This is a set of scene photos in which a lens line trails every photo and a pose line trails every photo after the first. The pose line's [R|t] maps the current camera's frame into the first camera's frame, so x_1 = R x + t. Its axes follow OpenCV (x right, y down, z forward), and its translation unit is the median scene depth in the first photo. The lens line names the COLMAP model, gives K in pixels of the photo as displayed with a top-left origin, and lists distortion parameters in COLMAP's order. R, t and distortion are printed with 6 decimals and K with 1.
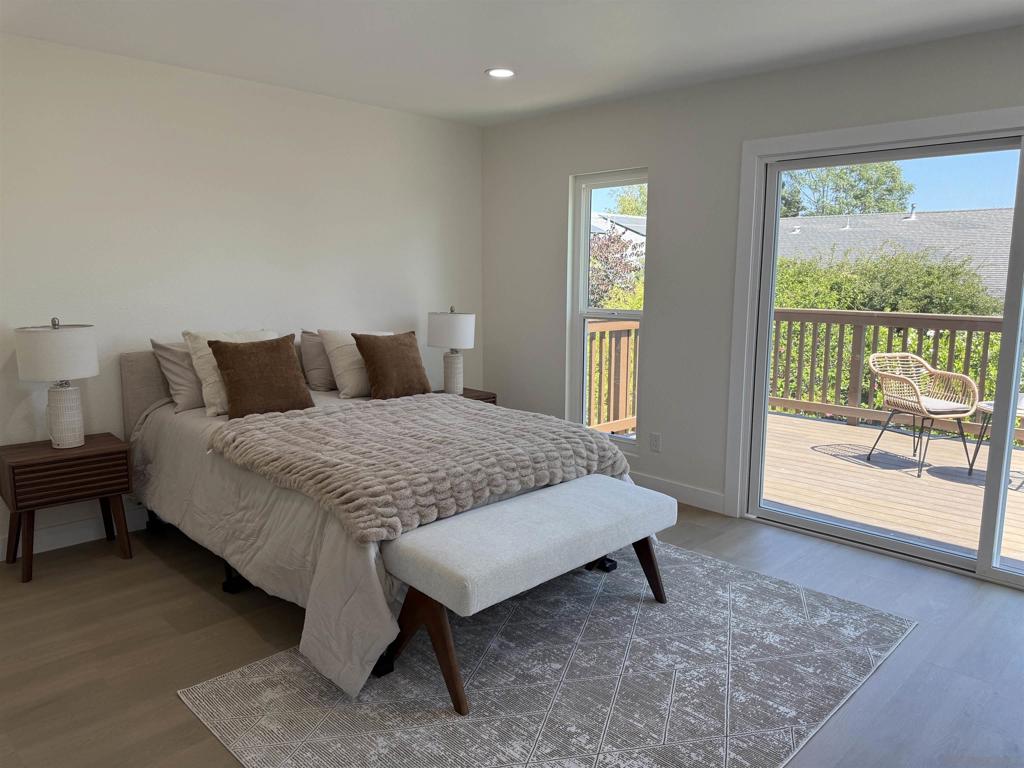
lens RADIAL K [[719.7, 0, 514.1], [0, 719.7, 380.6], [0, 0, 1]] dist [0.150870, -0.271715]
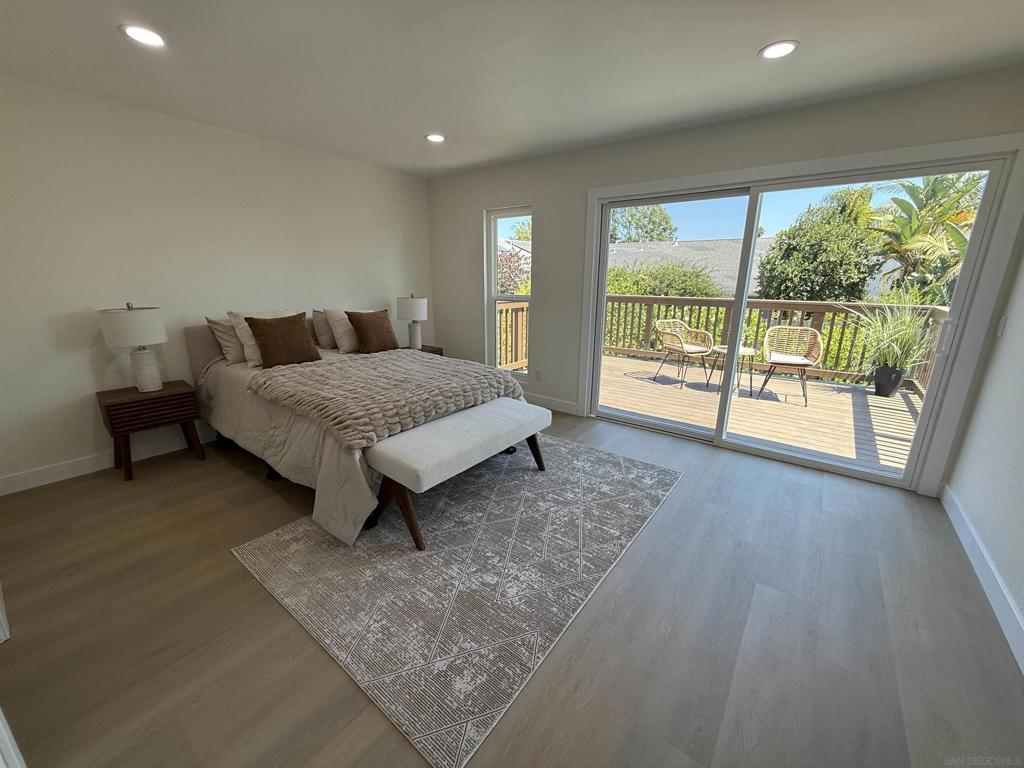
lens RADIAL K [[408.8, 0, 510.9], [0, 408.8, 386.2], [0, 0, 1]] dist [0.001092, 0.000035]
pose [[0.992047, -0.033302, 0.121386, 0.020293], [0.018908, 0.992851, 0.117850, -0.003253], [-0.124443, -0.114618, 0.985584, 0.095211]]
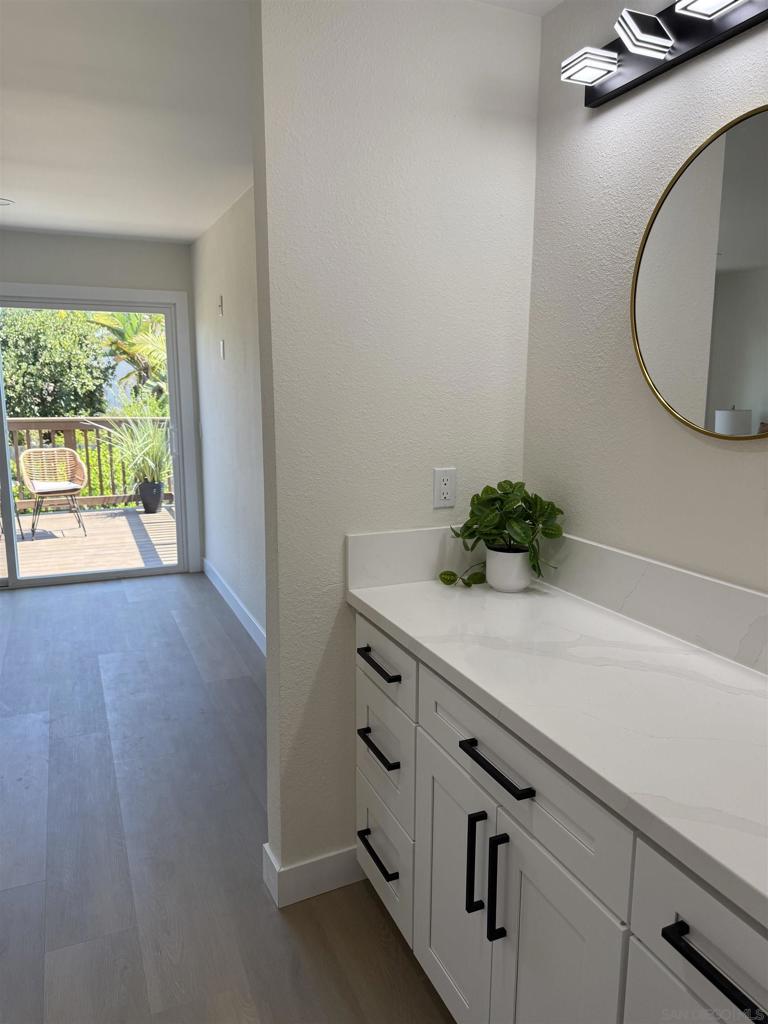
lens RADIAL K [[719.7, 0, 384.0], [0, 719.7, 512.0], [0, 0, 1]] dist [0.150870, -0.271715]
pose [[0.372891, -0.167783, 0.912580, -0.470939], [0.136154, 0.982763, 0.125053, 0.026503], [-0.917832, 0.077621, 0.389308, -0.339913]]
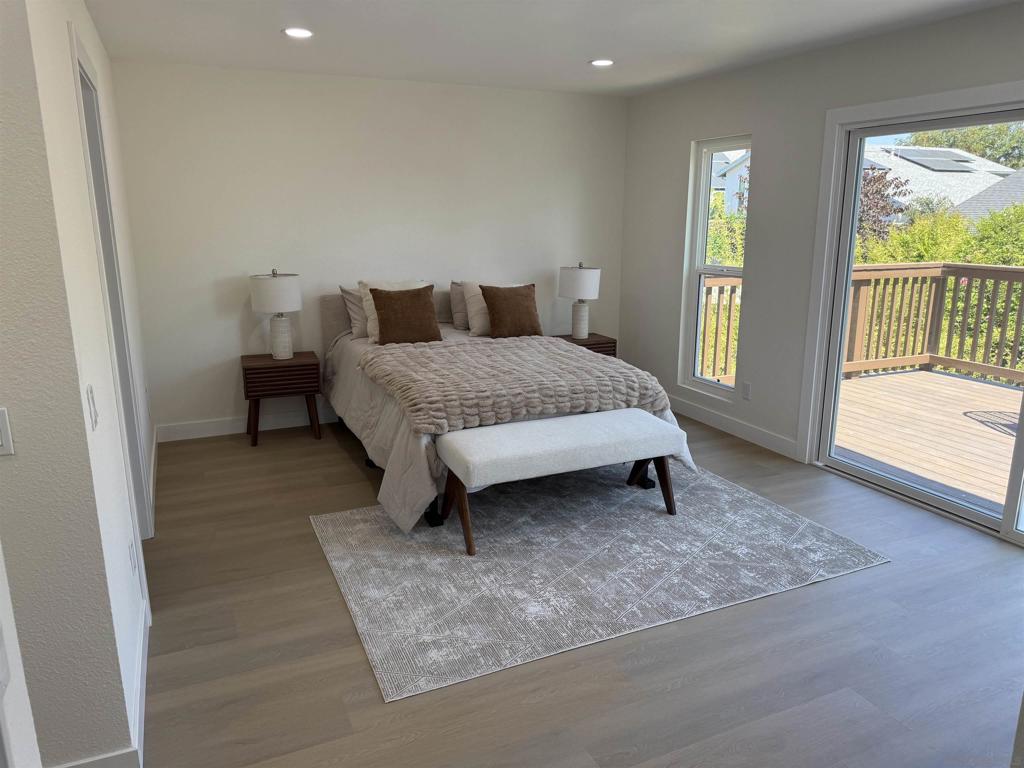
lens RADIAL K [[721.1, 0, 514.7], [0, 721.1, 383.8], [0, 0, 1]] dist [0.136362, -0.230205]
pose [[0.935726, 0.072832, -0.345127, 0.347952], [-0.044839, 0.995074, 0.088420, -0.009793], [0.349866, -0.067262, 0.934382, -0.207714]]
